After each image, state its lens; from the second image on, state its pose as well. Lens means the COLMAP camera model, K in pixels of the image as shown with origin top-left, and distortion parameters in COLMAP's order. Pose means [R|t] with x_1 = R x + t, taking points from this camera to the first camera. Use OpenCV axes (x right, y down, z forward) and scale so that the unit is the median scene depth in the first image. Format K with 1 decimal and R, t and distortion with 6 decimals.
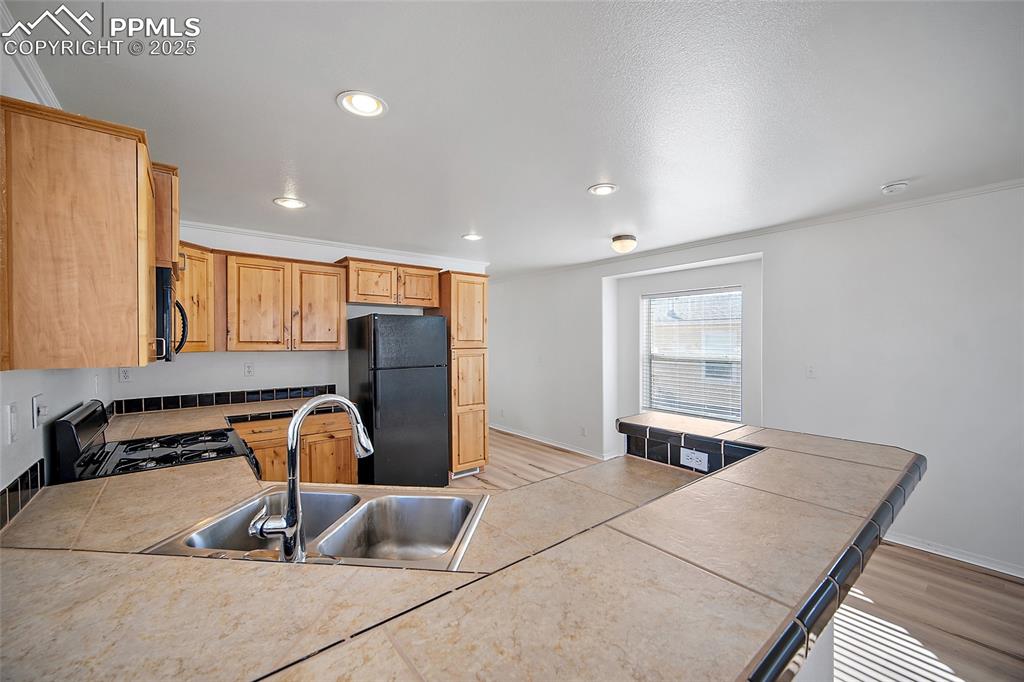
lens RADIAL K [[407.8, 0, 514.1], [0, 407.8, 347.3], [0, 0, 1]] dist [-0.001213, -0.000317]
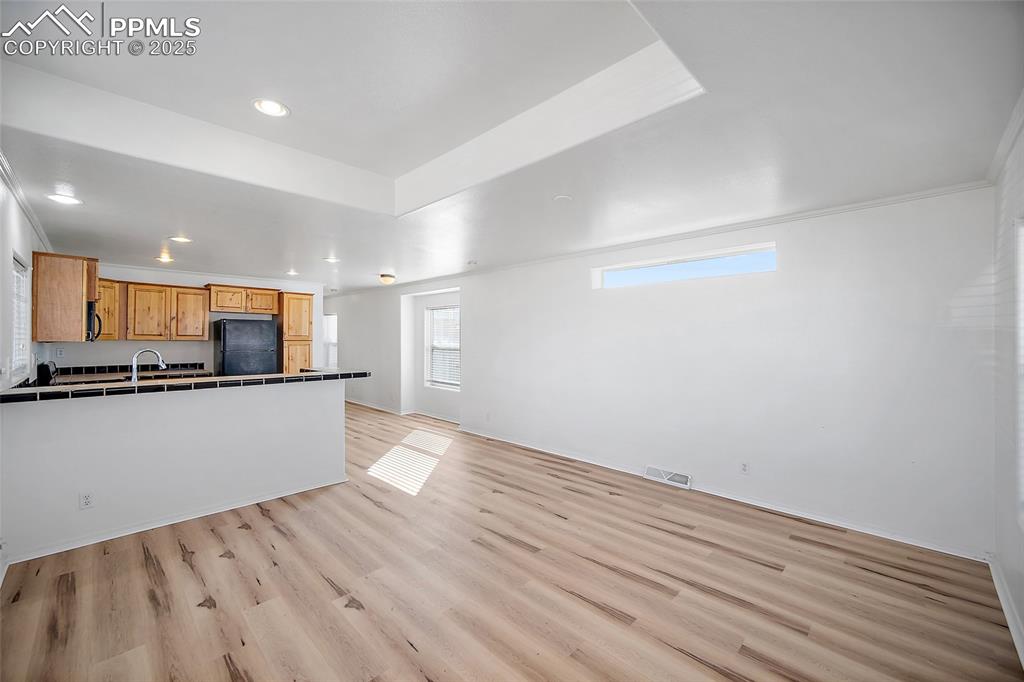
lens RADIAL K [[410.0, 0, 508.9], [0, 410.0, 340.7], [0, 0, 1]] dist [-0.000812, -0.000019]
pose [[0.994062, 0.007831, 0.108531, 0.608418], [-0.006408, 0.999889, -0.013451, 0.021970], [-0.108624, 0.012676, 0.994002, -0.764131]]
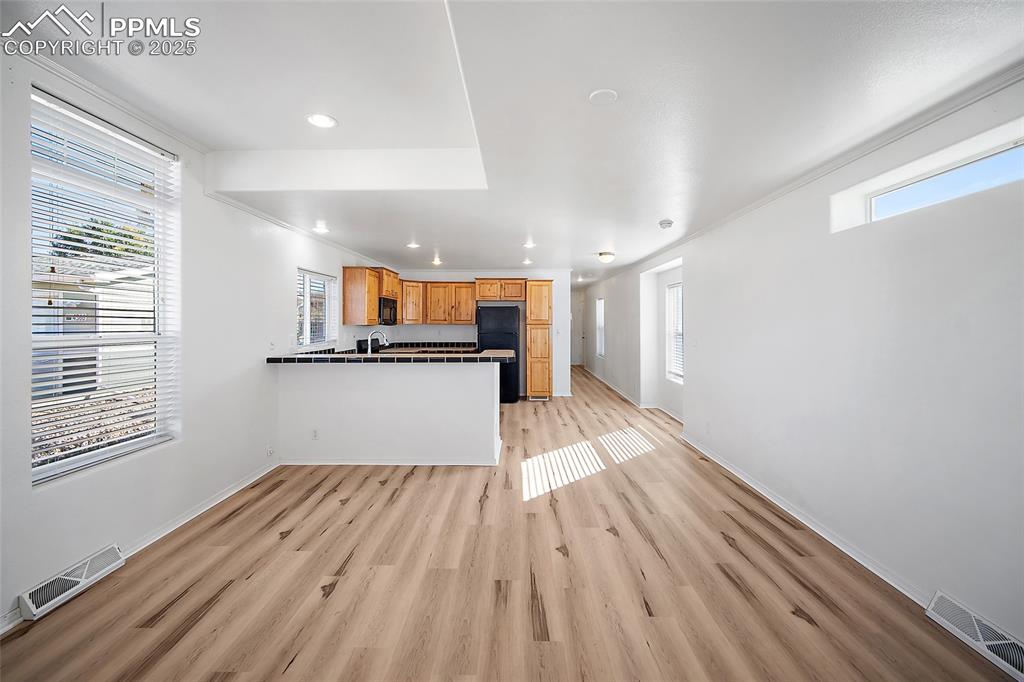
lens RADIAL K [[409.6, 0, 509.7], [0, 409.6, 330.2], [0, 0, 1]] dist [-0.001149, -0.000284]
pose [[0.766634, 0.017328, -0.641851, 1.019642], [-0.014698, 0.999847, 0.009437, 0.013946], [0.641916, 0.002199, 0.766772, -0.436369]]
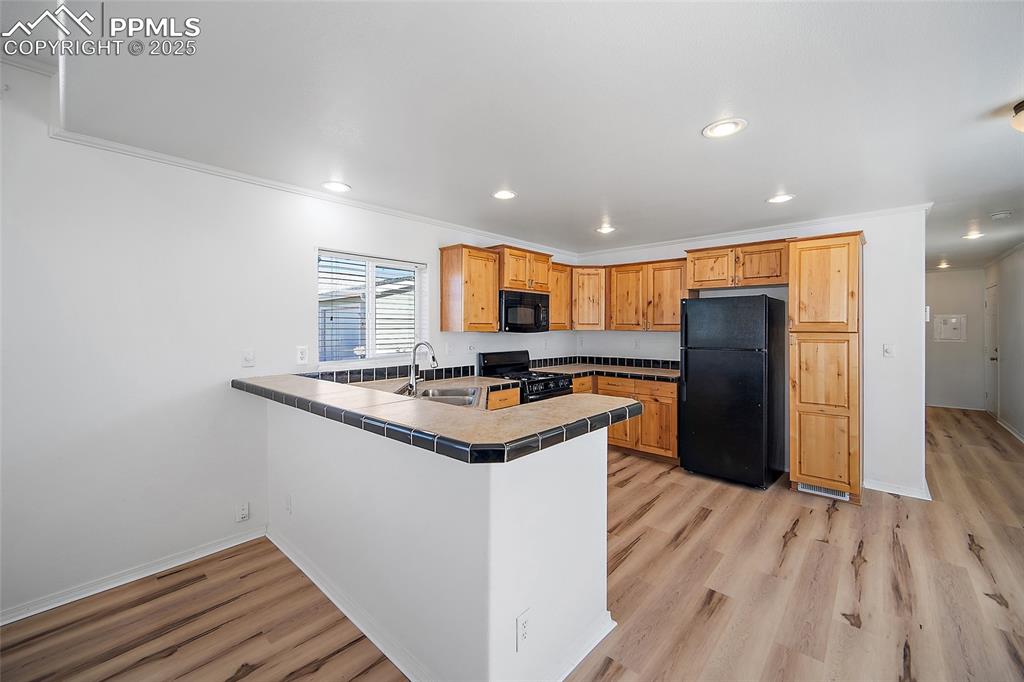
lens RADIAL K [[409.6, 0, 509.7], [0, 409.6, 330.2], [0, 0, 1]] dist [-0.001149, -0.000284]
pose [[0.153997, 0.009905, -0.988022, 0.659415], [-0.017274, 0.999824, 0.007331, 0.003734], [0.987920, 0.015938, 0.154141, 0.331957]]
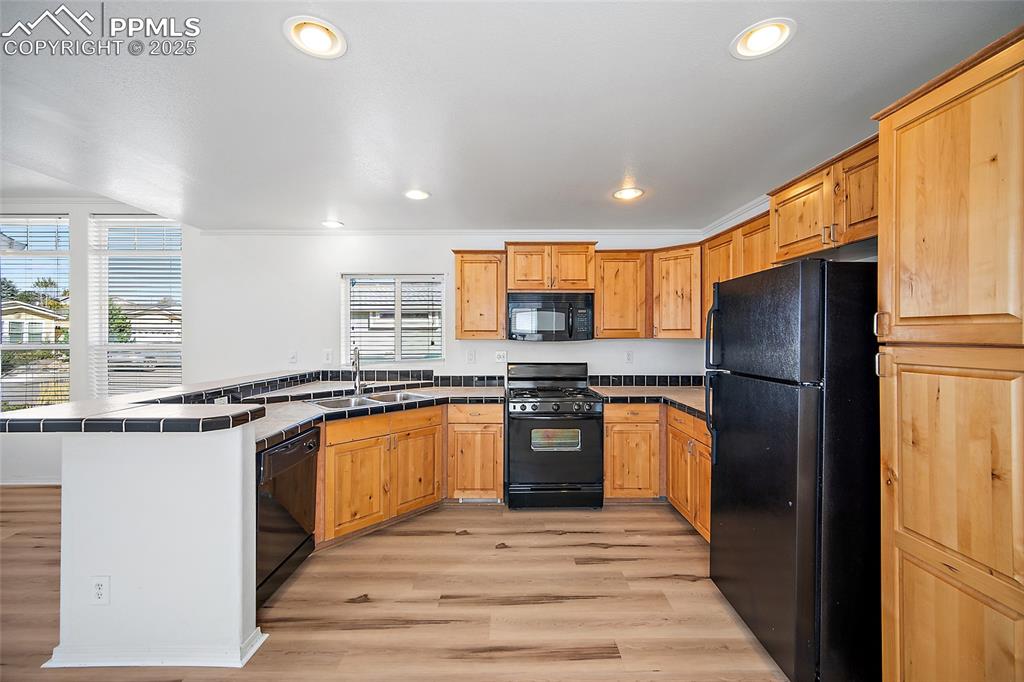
lens RADIAL K [[406.7, 0, 510.4], [0, 406.7, 336.0], [0, 0, 1]] dist [0.000292, -0.000146]
pose [[-0.622867, 0.004946, -0.782312, 0.336076], [-0.008892, 0.999871, 0.013402, -0.005453], [0.782277, 0.015304, -0.622743, 1.078036]]
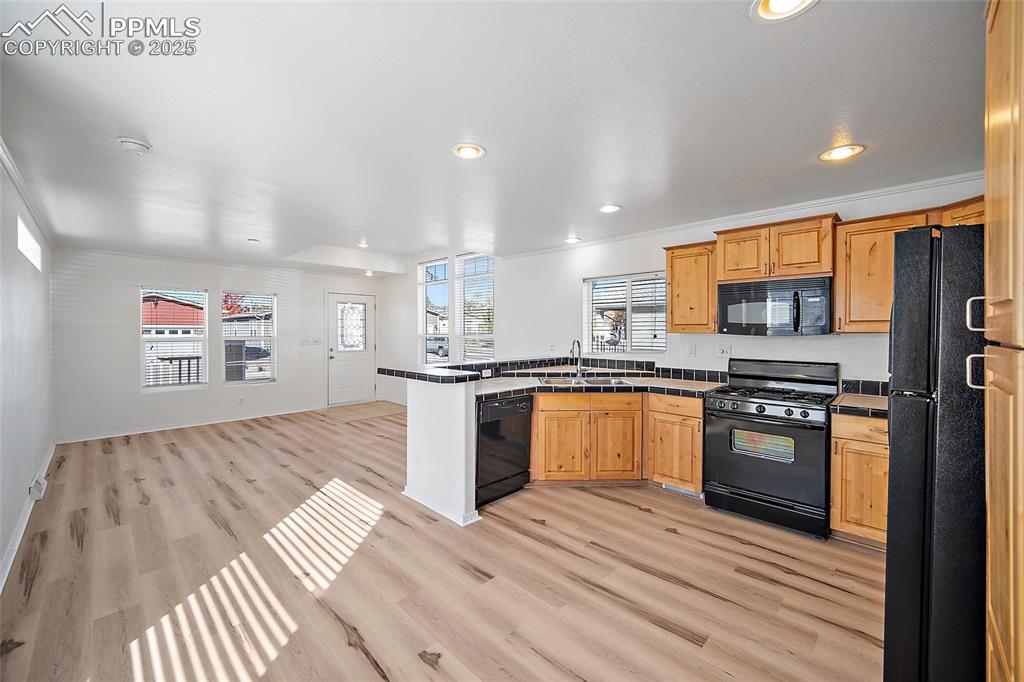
lens RADIAL K [[409.6, 0, 509.7], [0, 409.6, 330.2], [0, 0, 1]] dist [-0.001149, -0.000284]
pose [[-0.993303, 0.006108, -0.115374, 0.165197], [0.004038, 0.999827, 0.018168, -0.009980], [0.115465, 0.017581, -0.993156, 1.339919]]
